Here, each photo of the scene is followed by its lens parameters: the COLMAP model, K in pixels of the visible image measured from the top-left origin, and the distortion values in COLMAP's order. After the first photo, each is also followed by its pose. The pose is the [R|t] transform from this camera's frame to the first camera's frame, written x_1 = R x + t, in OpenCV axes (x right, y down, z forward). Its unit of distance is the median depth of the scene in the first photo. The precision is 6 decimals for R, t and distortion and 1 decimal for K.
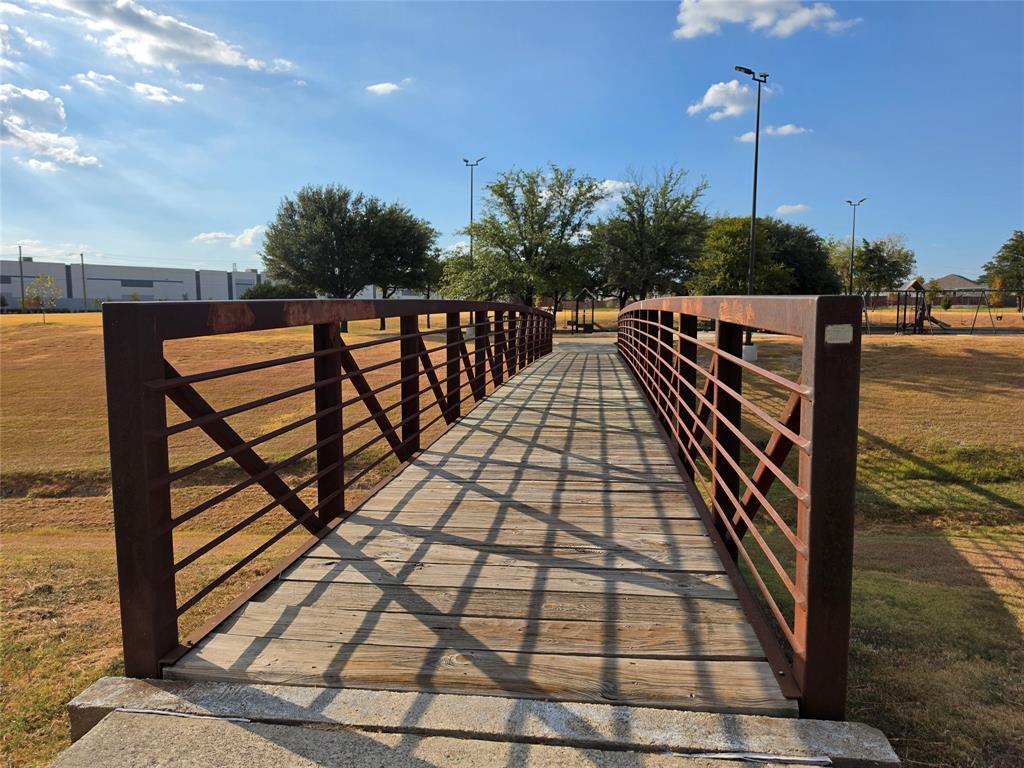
lens RADIAL K [[700.5, 0, 512.0], [0, 700.5, 384.0], [0, 0, 1]] dist [0.062610, -0.095547]
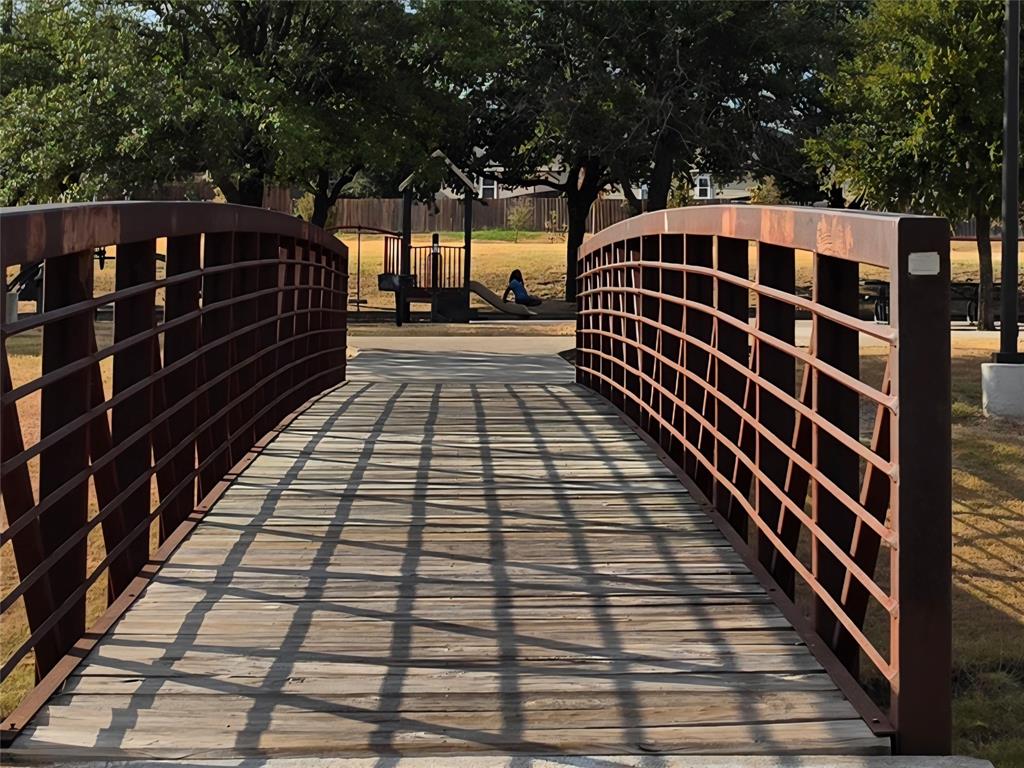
lens RADIAL K [[698.3, 0, 512.0], [0, 698.3, 384.0], [0, 0, 1]] dist [0.099422, -0.185055]
pose [[0.981600, -0.006474, 0.190838, 0.160105], [-0.012029, 0.995343, 0.095642, -0.148859], [-0.190568, -0.096178, 0.976951, 1.450647]]
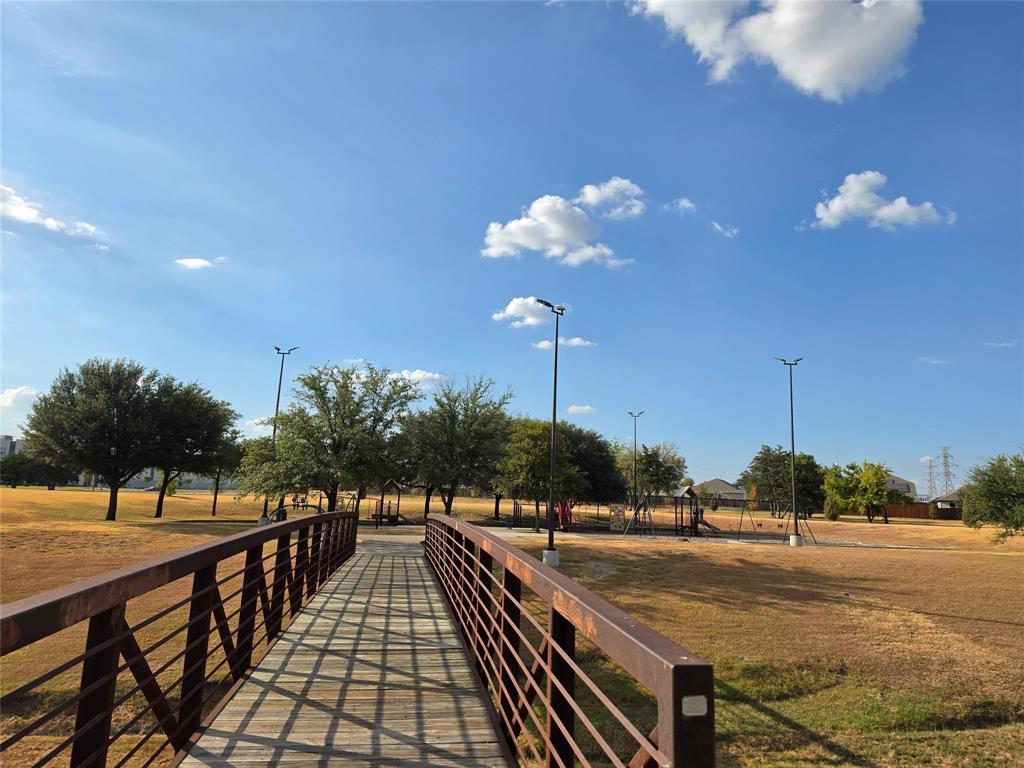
lens RADIAL K [[698.3, 0, 512.0], [0, 698.3, 384.0], [0, 0, 1]] dist [0.099422, -0.185055]
pose [[0.961527, 0.080143, 0.262762, -0.006199], [-0.009547, 0.965670, -0.259596, -0.019578], [-0.274546, 0.247100, 0.929283, 0.004872]]
